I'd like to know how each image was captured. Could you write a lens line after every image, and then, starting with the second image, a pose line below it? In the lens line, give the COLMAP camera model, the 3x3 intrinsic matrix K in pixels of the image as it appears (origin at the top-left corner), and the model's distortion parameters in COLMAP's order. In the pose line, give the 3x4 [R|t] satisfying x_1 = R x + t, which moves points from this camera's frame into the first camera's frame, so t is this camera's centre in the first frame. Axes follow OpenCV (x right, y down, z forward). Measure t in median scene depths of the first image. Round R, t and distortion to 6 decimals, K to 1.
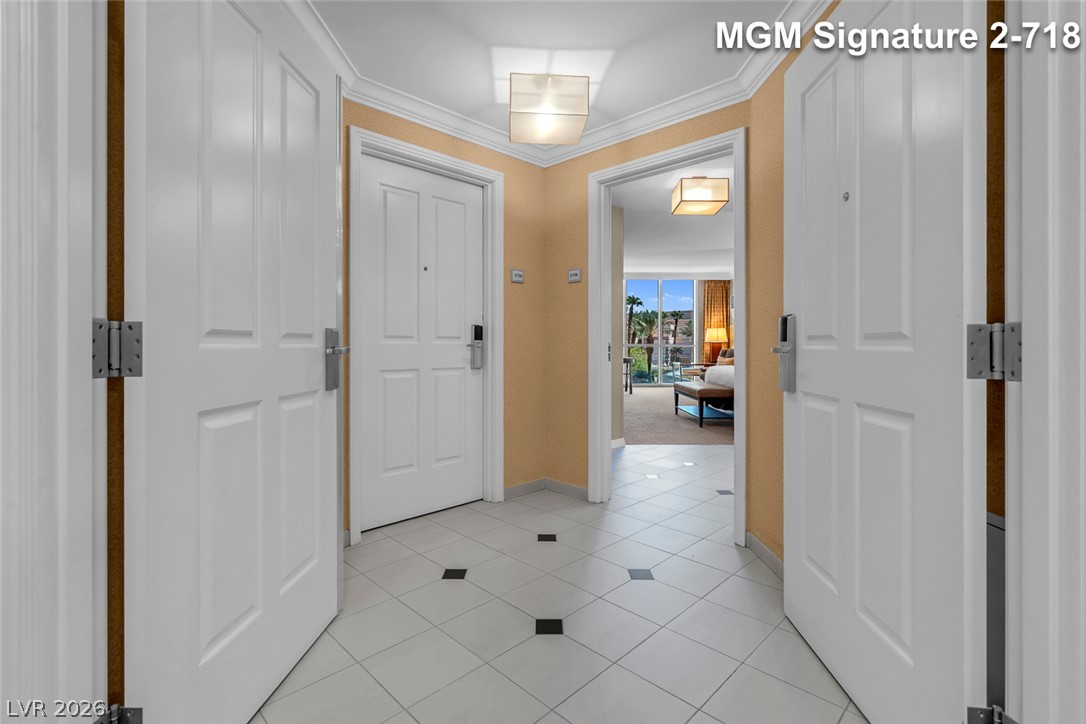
lens RADIAL K [[503.5, 0, 527.1], [0, 503.5, 336.6], [0, 0, 1]] dist [-0.005180, 0.002975]
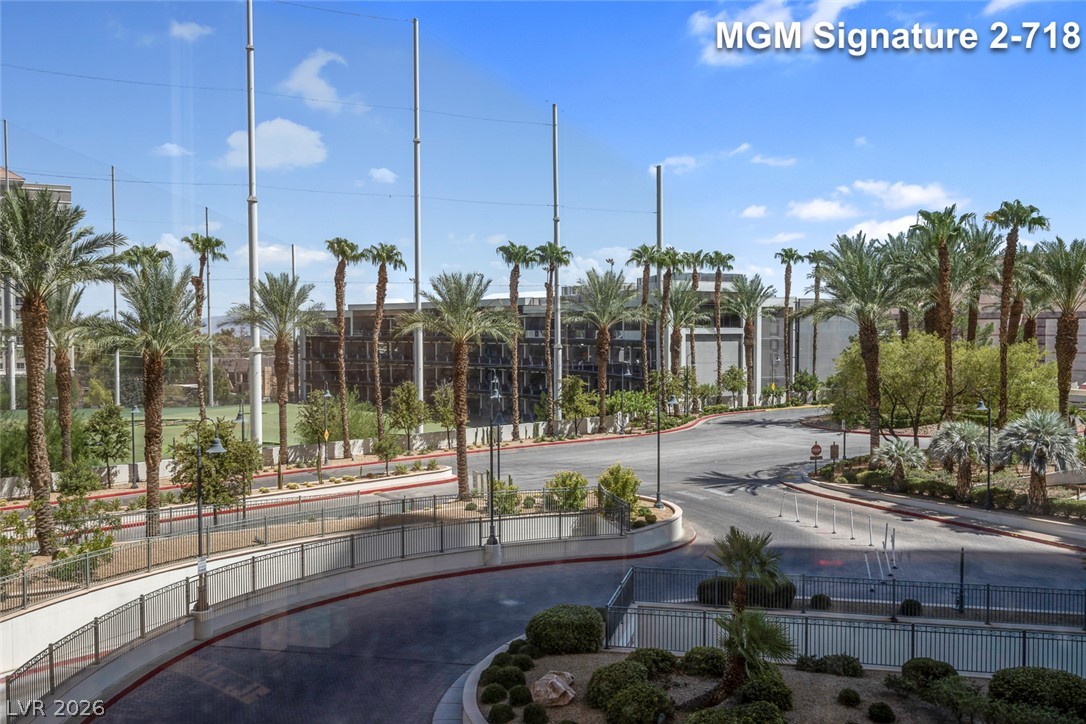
lens RADIAL K [[1056.9, 0, 538.7], [0, 1056.9, 366.9], [0, 0, 1]] dist [-0.000752, 0.000000]
pose [[0.978270, 0.004695, -0.207283, 0.032758], [0.006031, 0.998676, 0.051086, -0.002958], [0.207249, -0.051226, 0.976946, 0.186727]]
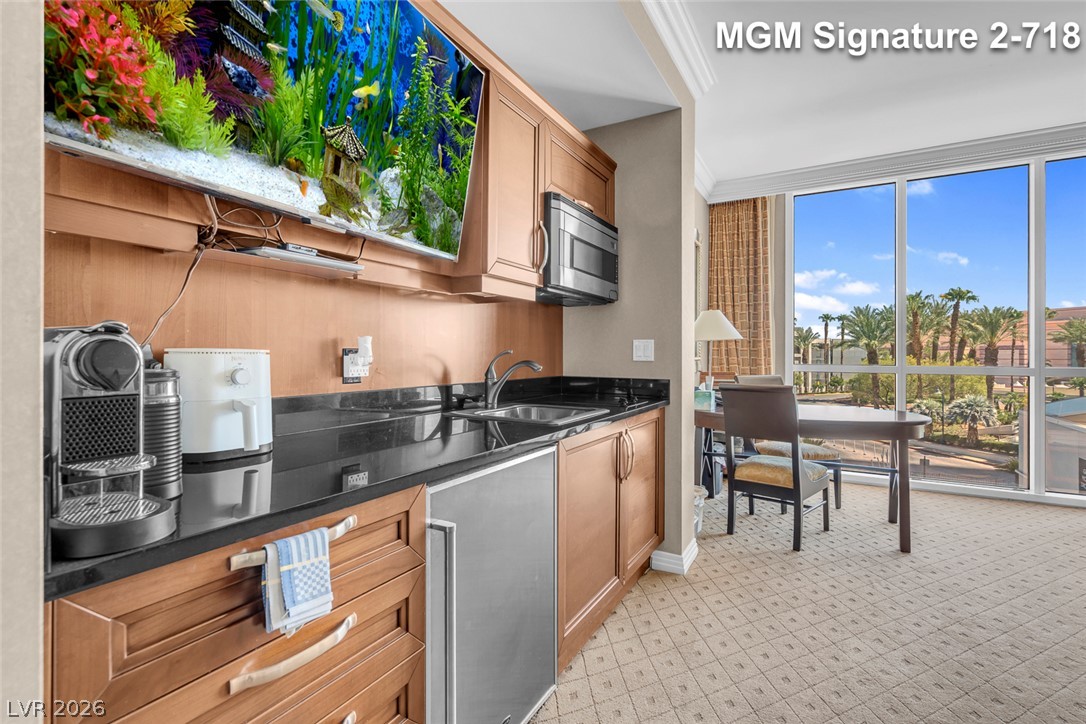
lens RADIAL K [[503.5, 0, 541.9], [0, 503.5, 352.2], [0, 0, 1]] dist [-0.005180, 0.002975]
pose [[0.882485, -0.001524, -0.470337, 0.026646], [0.005830, 0.999953, 0.007700, 0.000193], [0.470304, -0.009537, 0.882453, 0.110313]]
